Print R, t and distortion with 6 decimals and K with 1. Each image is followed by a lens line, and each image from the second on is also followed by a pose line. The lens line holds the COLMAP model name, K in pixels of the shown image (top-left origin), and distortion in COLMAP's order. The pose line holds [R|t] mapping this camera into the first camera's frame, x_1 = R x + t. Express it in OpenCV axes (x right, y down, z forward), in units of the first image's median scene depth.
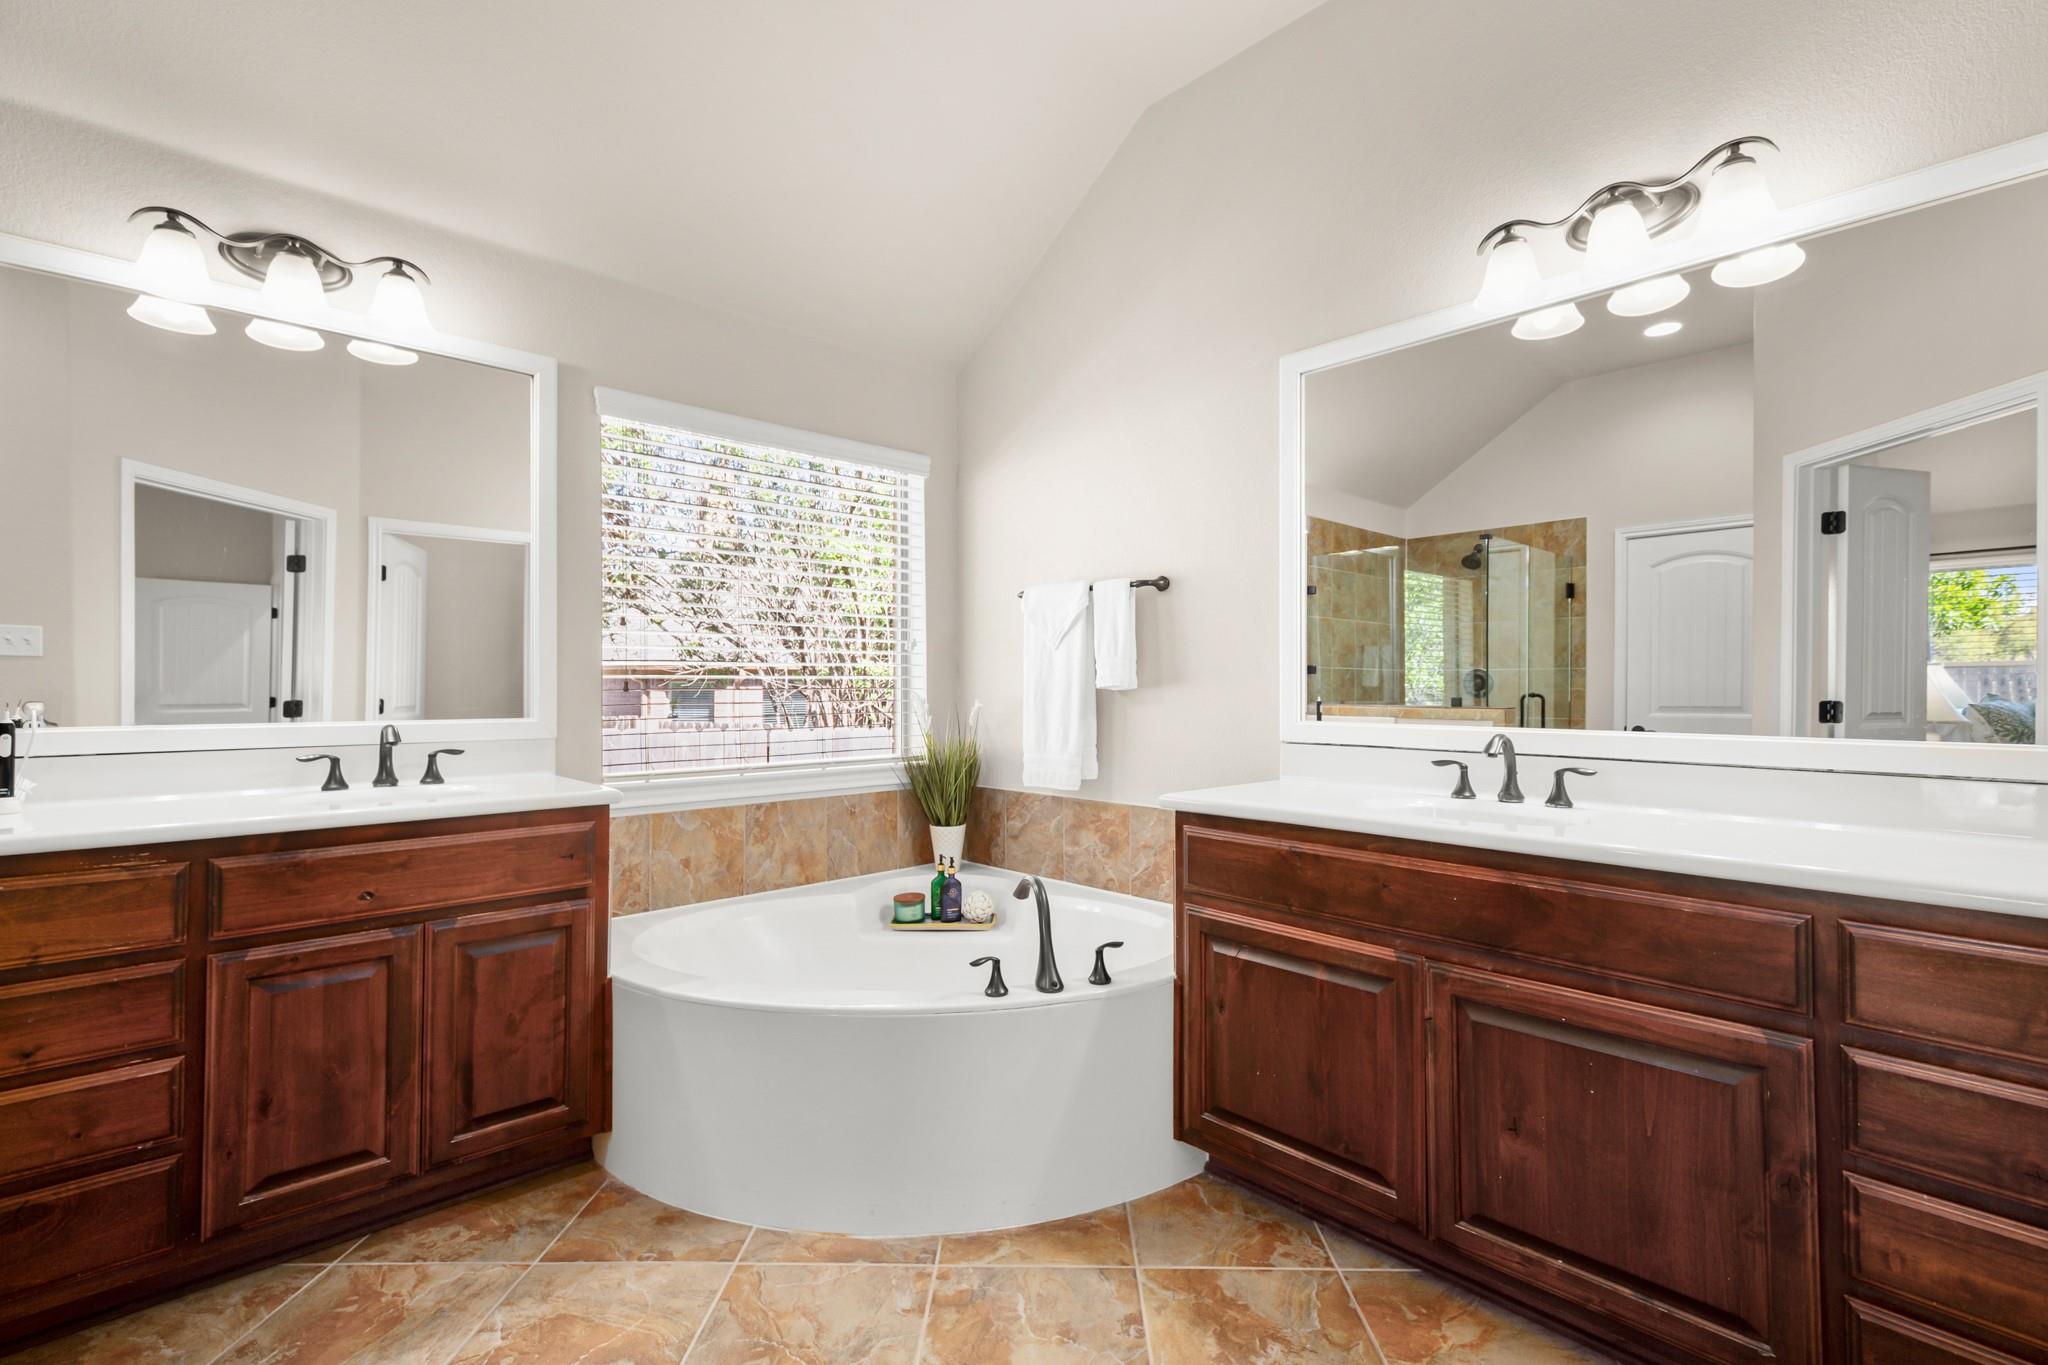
lens RADIAL K [[938.3, 0, 1036.3], [0, 938.3, 675.4], [0, 0, 1]] dist [0.004255, 0.000020]
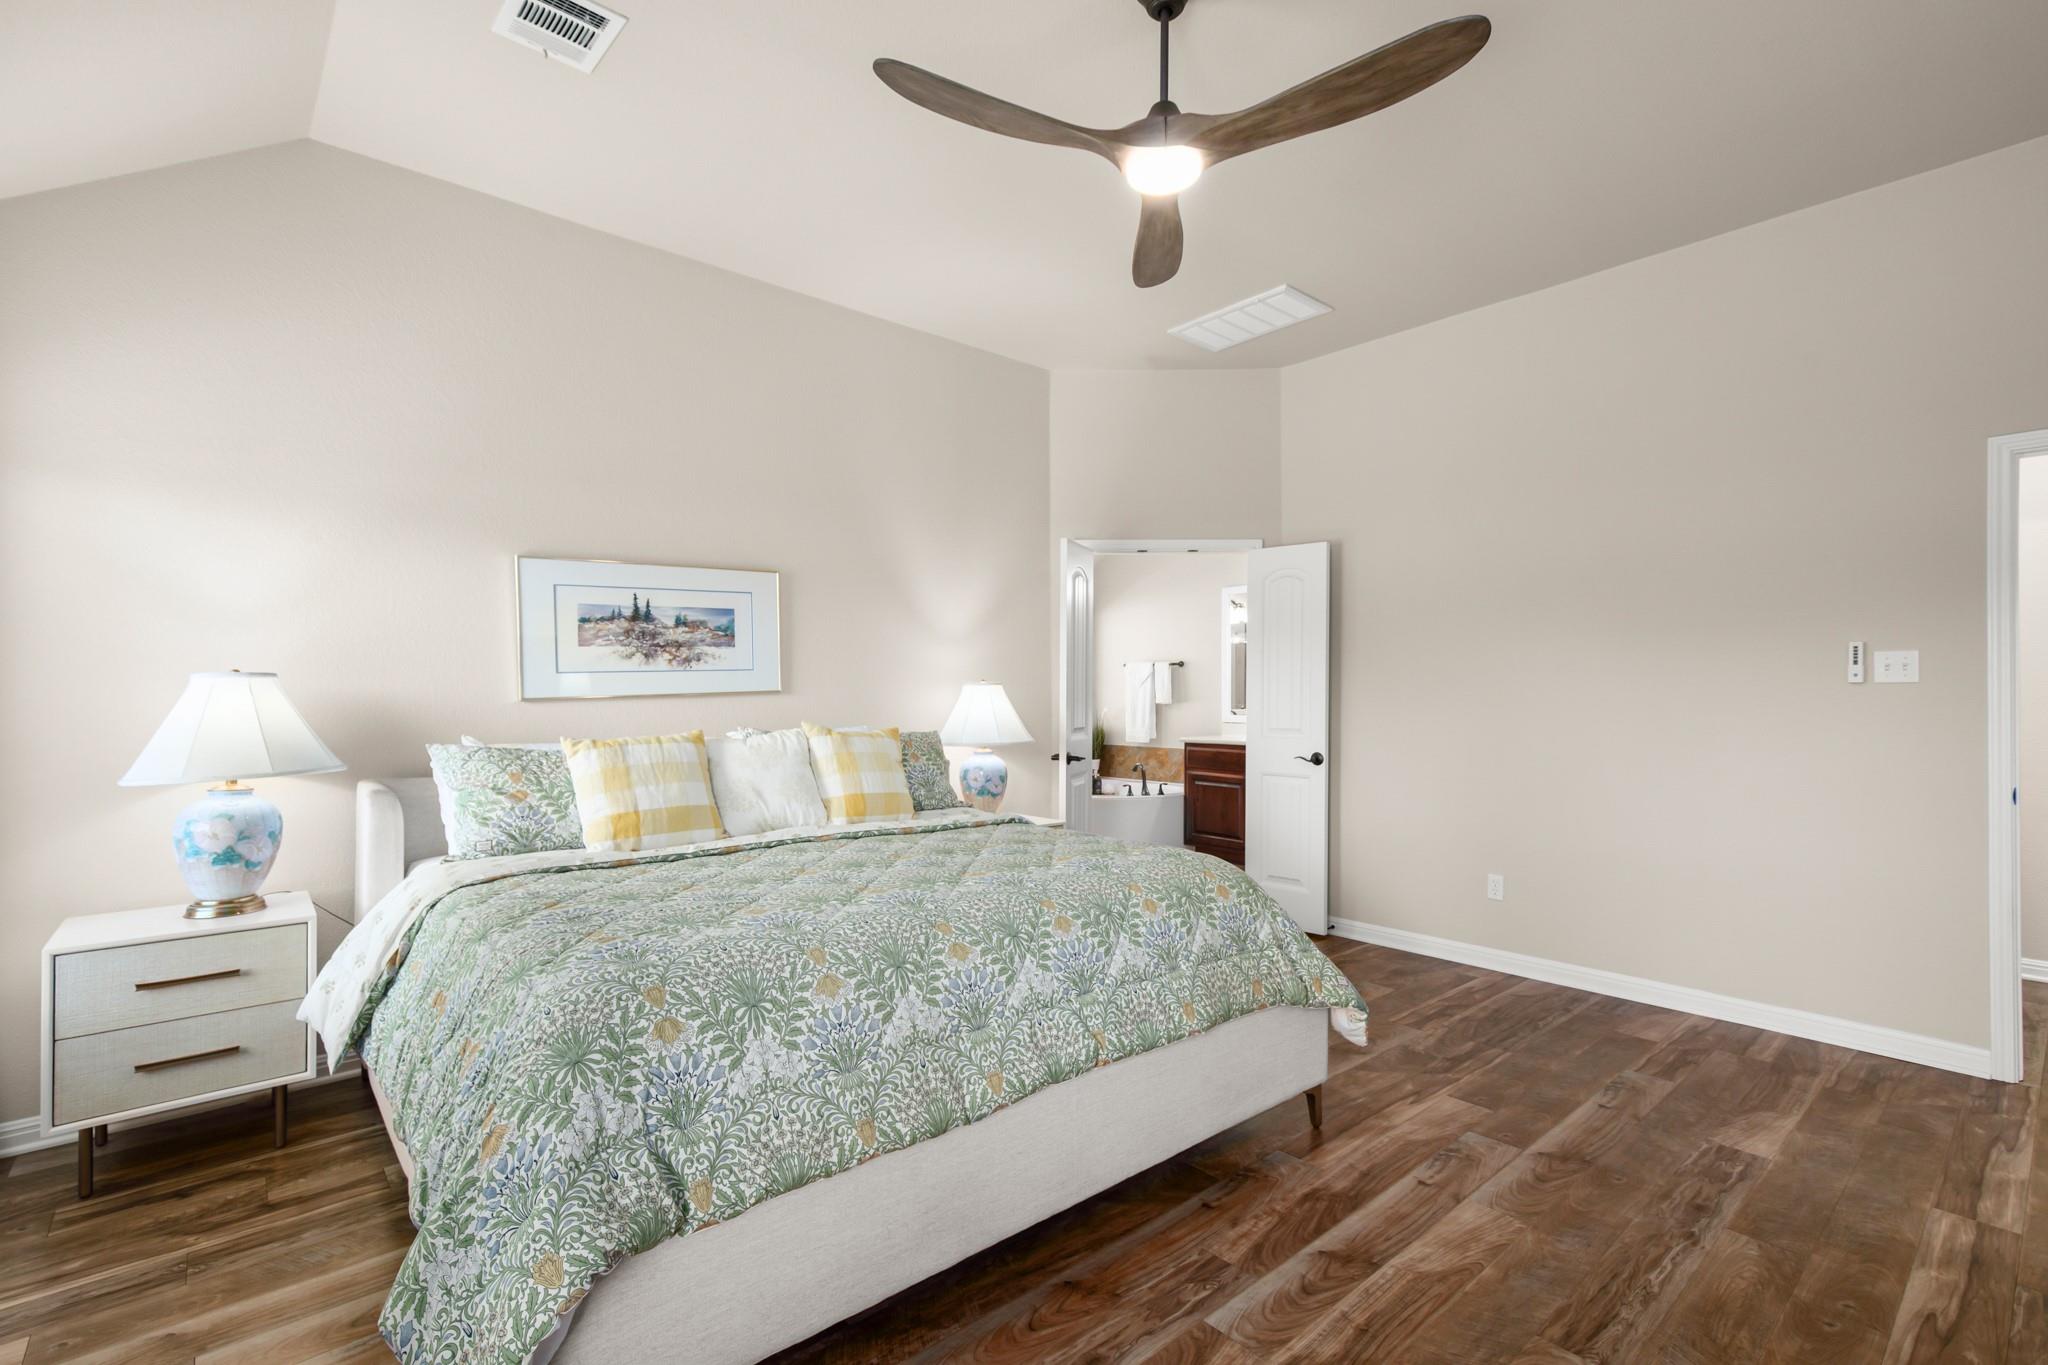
lens RADIAL K [[938.3, 0, 1011.4], [0, 938.3, 682.1], [0, 0, 1]] dist [0.004255, 0.000020]
pose [[0.998302, -0.000336, -0.058245, -0.262715], [0.000301, 1.000000, -0.000614, -0.062401], [0.058245, 0.000595, 0.998302, -2.314433]]
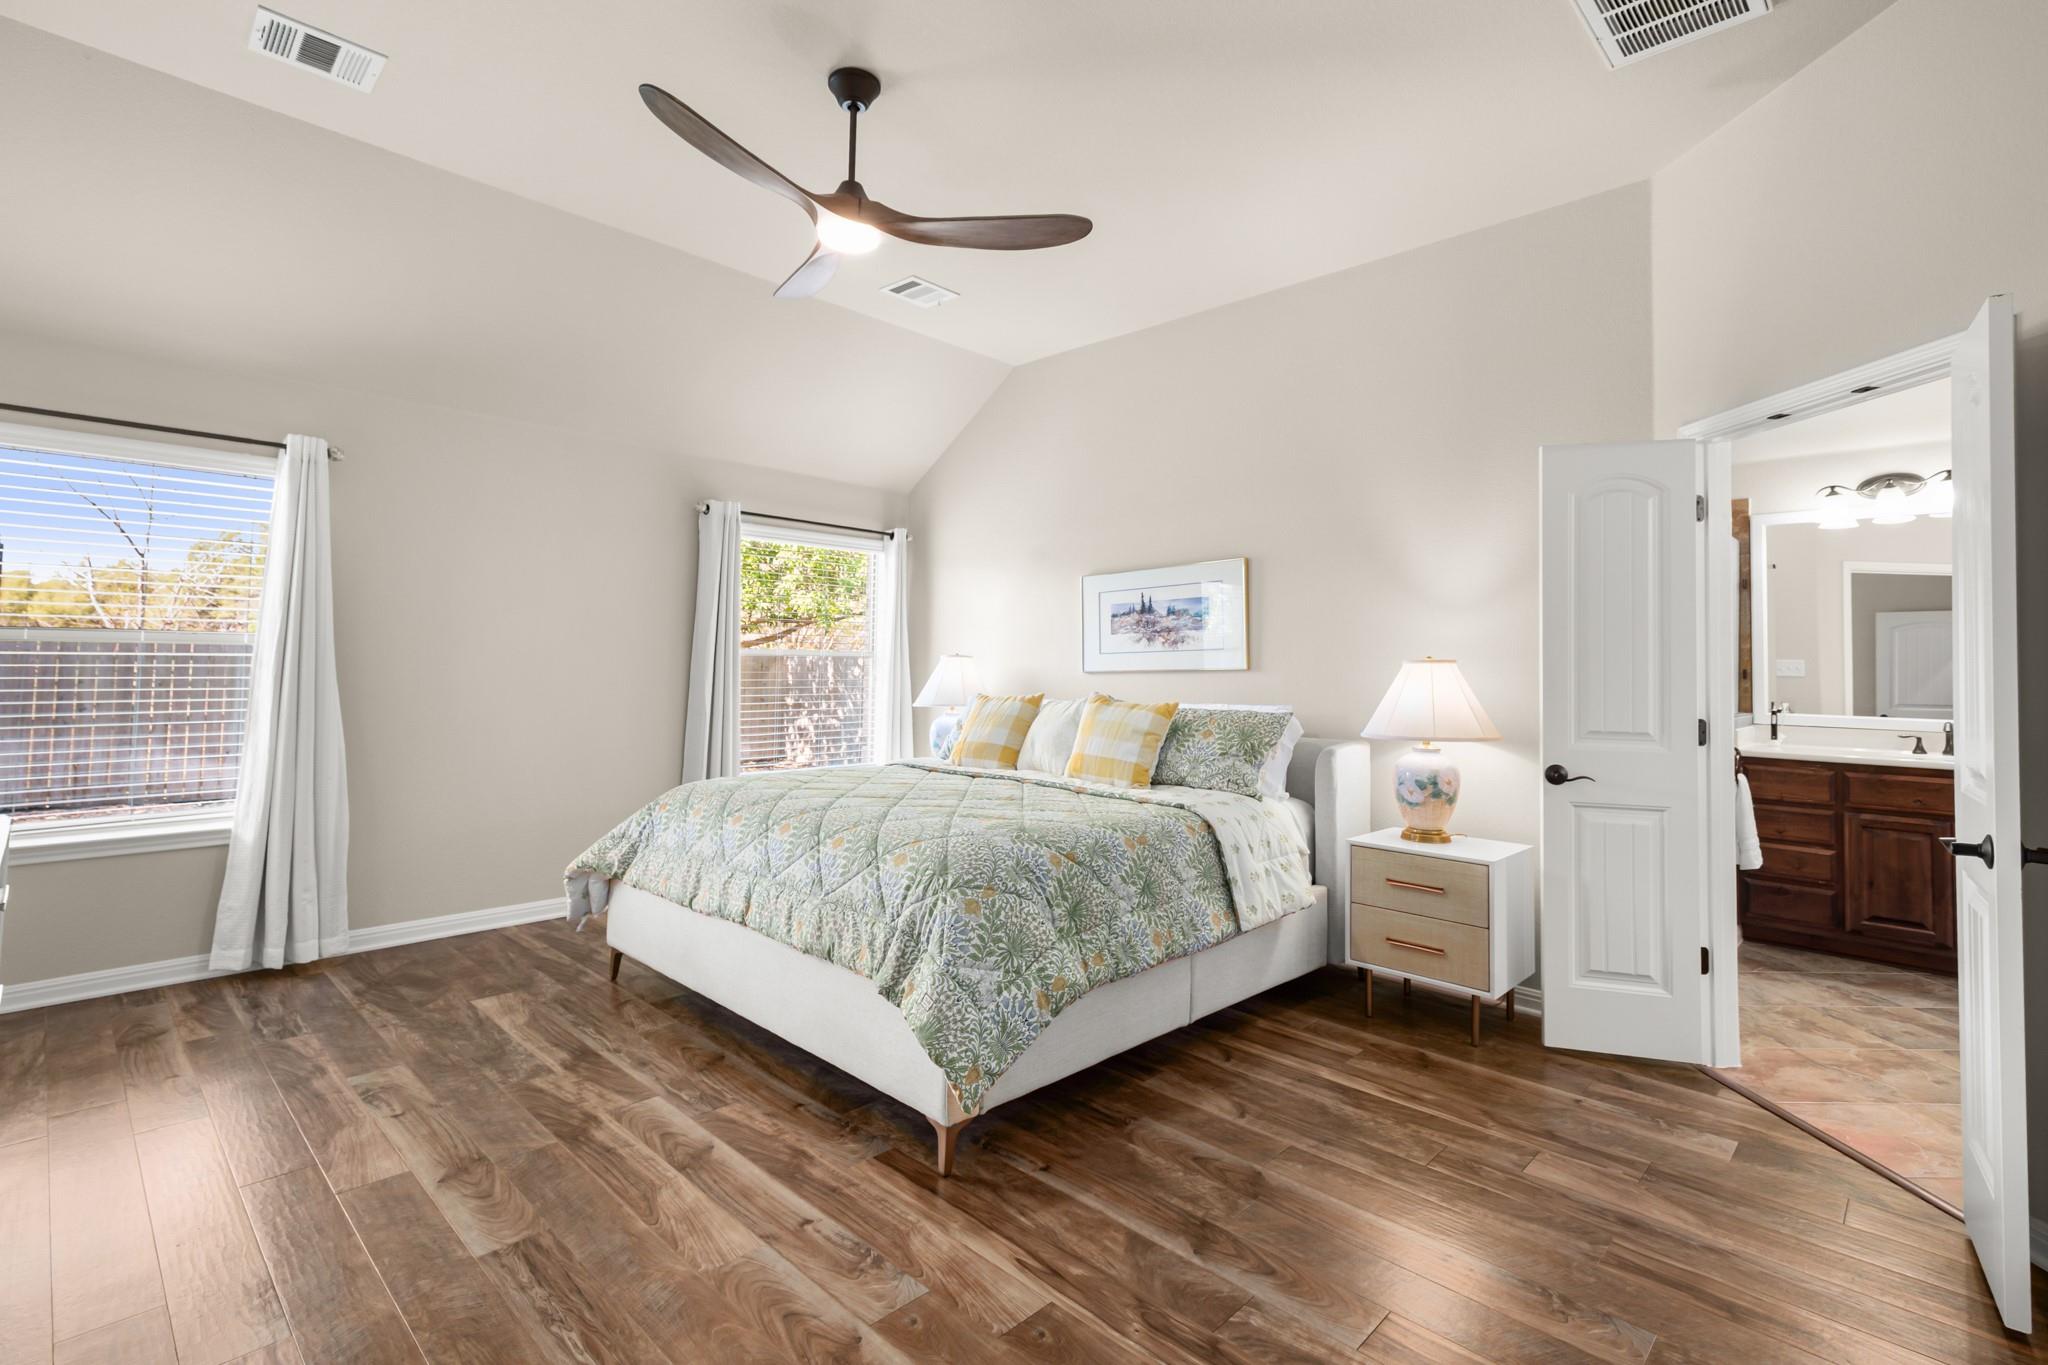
lens RADIAL K [[938.3, 0, 1045.2], [0, 938.3, 623.8], [0, 0, 1]] dist [0.004255, 0.000020]
pose [[0.047072, -0.039027, -0.998129, 1.198034], [-0.007214, 0.999197, -0.039409, -0.060699], [0.998865, 0.009055, 0.046752, -0.959289]]
